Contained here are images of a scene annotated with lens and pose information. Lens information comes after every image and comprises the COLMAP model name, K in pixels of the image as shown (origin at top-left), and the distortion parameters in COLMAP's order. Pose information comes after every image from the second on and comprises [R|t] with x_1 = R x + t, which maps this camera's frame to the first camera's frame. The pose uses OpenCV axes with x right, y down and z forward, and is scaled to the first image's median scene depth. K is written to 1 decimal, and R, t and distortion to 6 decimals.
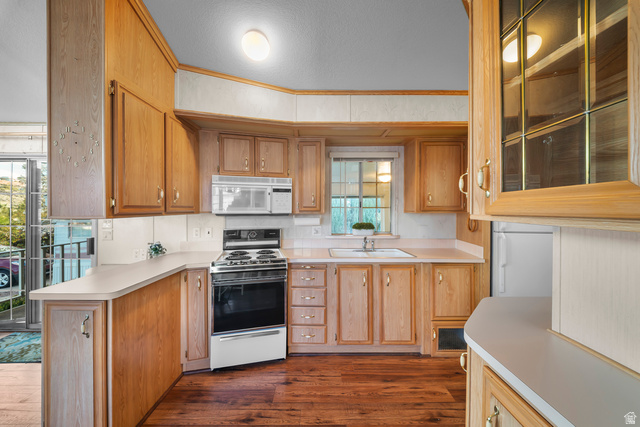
lens RADIAL K [[225.8, 0, 318.5], [0, 225.8, 210.0], [0, 0, 1]] dist [0.001958, -0.002939]
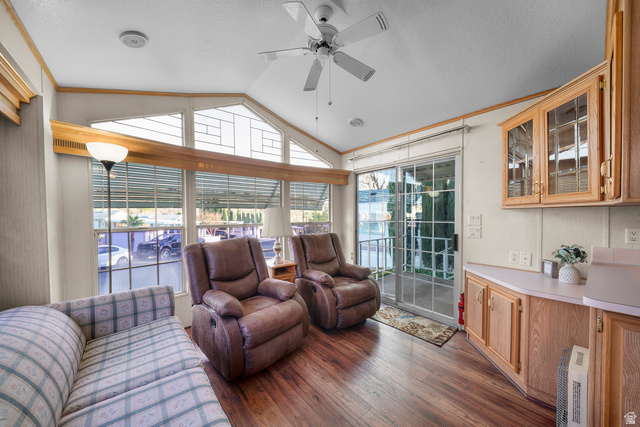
lens RADIAL K [[225.8, 0, 316.2], [0, 225.8, 220.3], [0, 0, 1]] dist [0.001958, -0.002939]
pose [[0.620082, 0.010796, -0.784463, -0.724729], [0.007386, 0.999781, 0.019597, 0.046207], [0.784503, -0.017946, 0.619866, -0.124340]]
